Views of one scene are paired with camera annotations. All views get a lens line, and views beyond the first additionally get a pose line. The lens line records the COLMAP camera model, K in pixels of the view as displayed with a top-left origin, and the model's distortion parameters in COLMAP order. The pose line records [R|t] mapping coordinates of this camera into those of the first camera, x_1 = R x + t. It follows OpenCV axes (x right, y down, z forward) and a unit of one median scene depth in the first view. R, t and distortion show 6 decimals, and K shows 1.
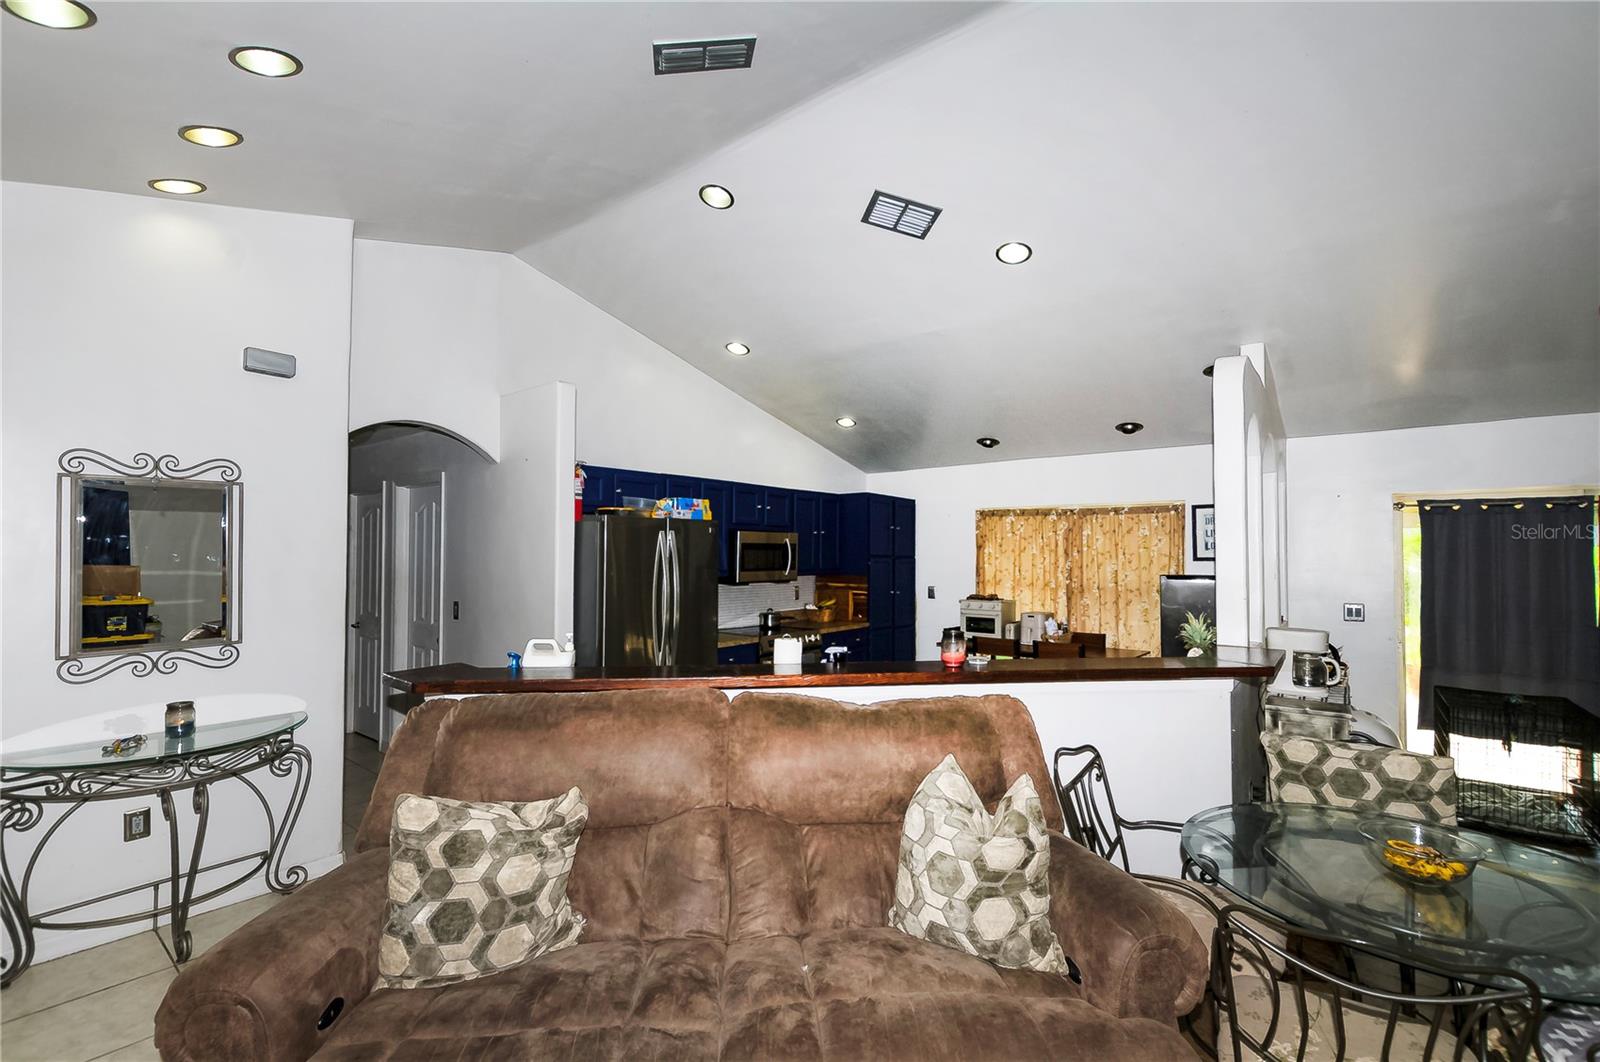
lens RADIAL K [[699.3, 0, 811.8], [0, 699.3, 541.9], [0, 0, 1]] dist [0.001974, -0.000297]
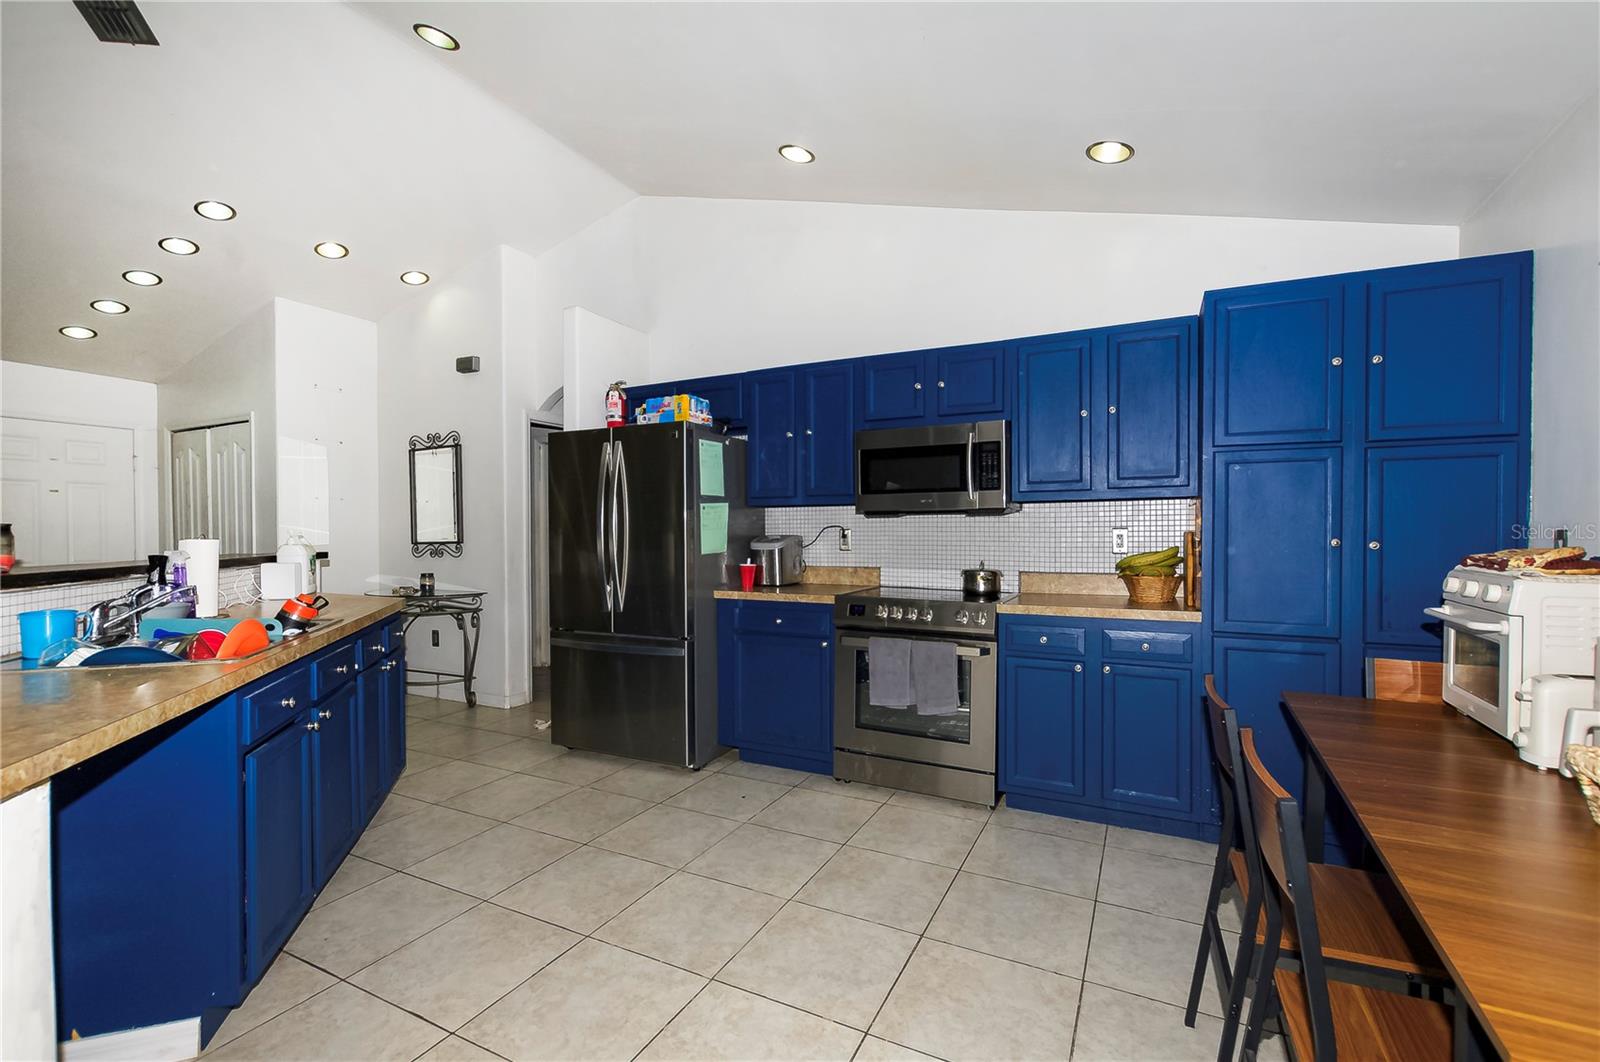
lens RADIAL K [[690.3, 0, 802.7], [0, 690.3, 521.8], [0, 0, 1]] dist [-0.000033, -0.001793]
pose [[0.184672, -0.007277, -0.982773, 0.465709], [0.022232, 0.999748, -0.003225, 0.062132], [0.982549, -0.021254, 0.184788, 0.776564]]
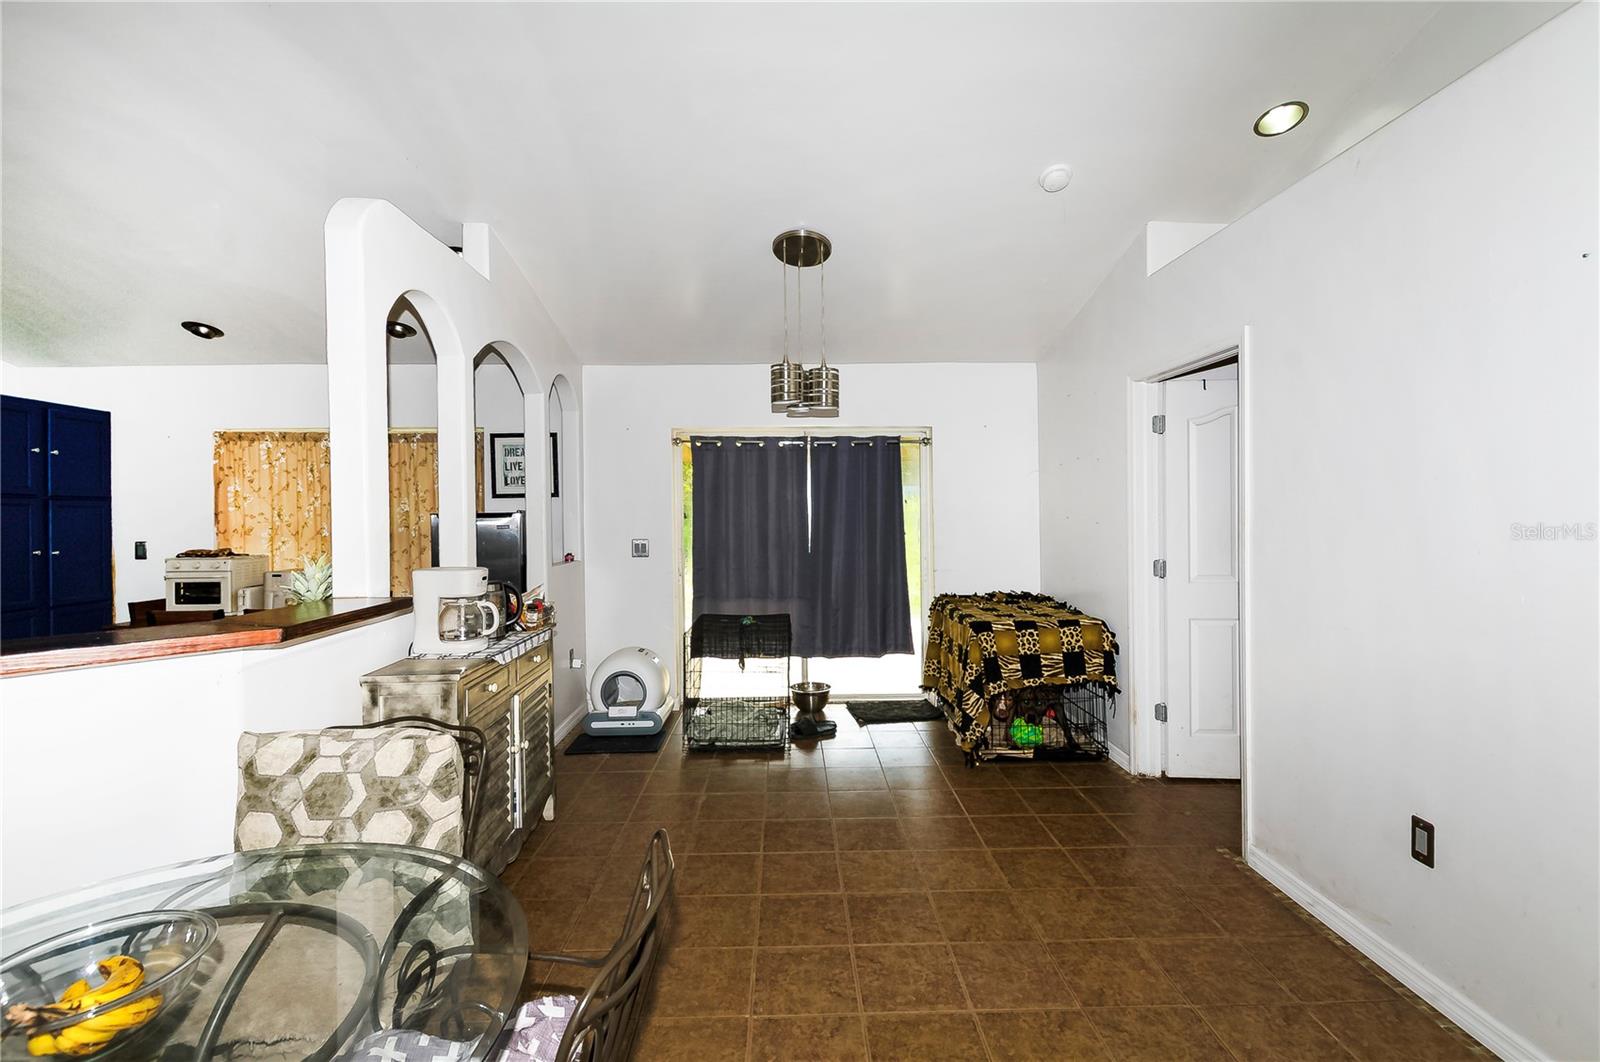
lens RADIAL K [[690.3, 0, 802.7], [0, 690.3, 521.8], [0, 0, 1]] dist [-0.000033, -0.001793]
pose [[0.772435, -0.022003, 0.634712, 0.291875], [0.001438, 0.999458, 0.032898, 0.027948], [-0.635092, -0.024499, 0.772048, 0.093445]]
